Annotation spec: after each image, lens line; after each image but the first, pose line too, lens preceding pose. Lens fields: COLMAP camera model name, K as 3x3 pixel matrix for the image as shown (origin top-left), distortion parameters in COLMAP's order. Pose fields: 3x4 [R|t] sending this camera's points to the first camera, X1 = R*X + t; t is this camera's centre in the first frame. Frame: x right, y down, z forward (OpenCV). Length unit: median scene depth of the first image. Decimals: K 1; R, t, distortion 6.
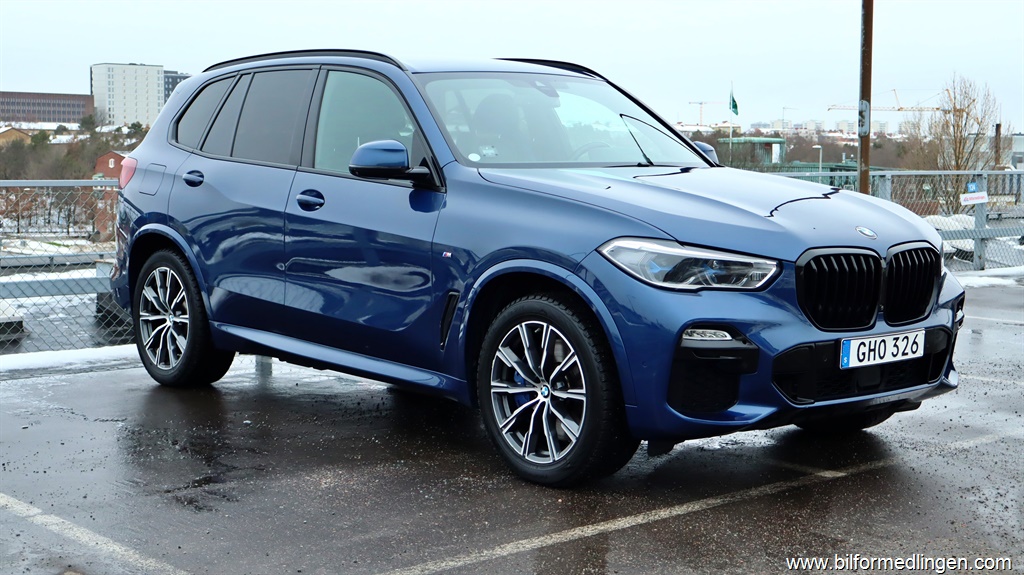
lens RADIAL K [[1573.9, 0, 512.0], [0, 1573.9, 287.5], [0, 0, 1]] dist [0.019106, 0.006487]
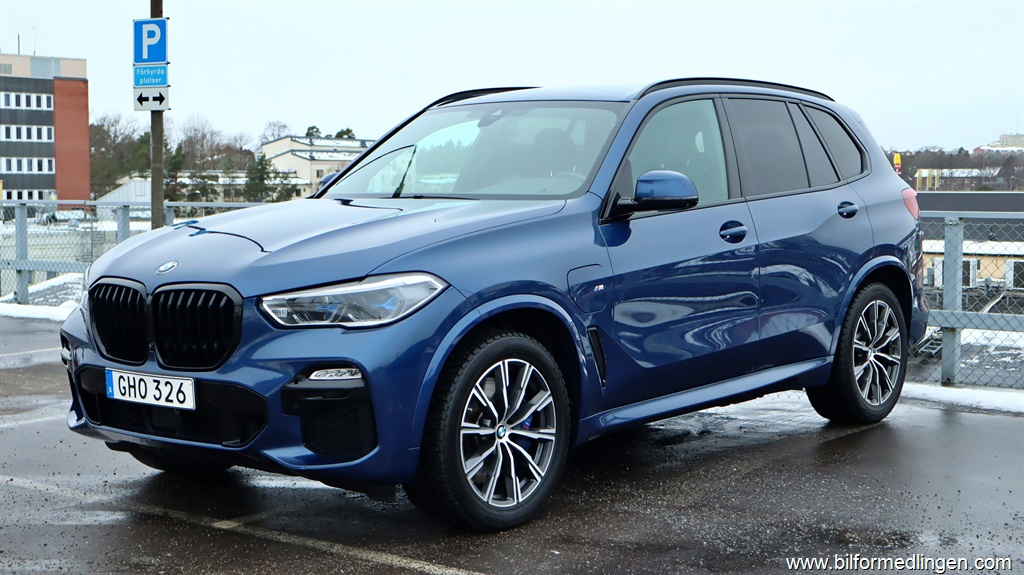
lens RADIAL K [[1573.9, 0, 512.0], [0, 1573.9, 287.5], [0, 0, 1]] dist [0.019106, 0.006487]
pose [[0.152604, 0.063169, -0.986267, 1.217321], [-0.087835, 0.994873, 0.050130, -0.090275], [0.984377, 0.078978, 0.157370, 1.070249]]
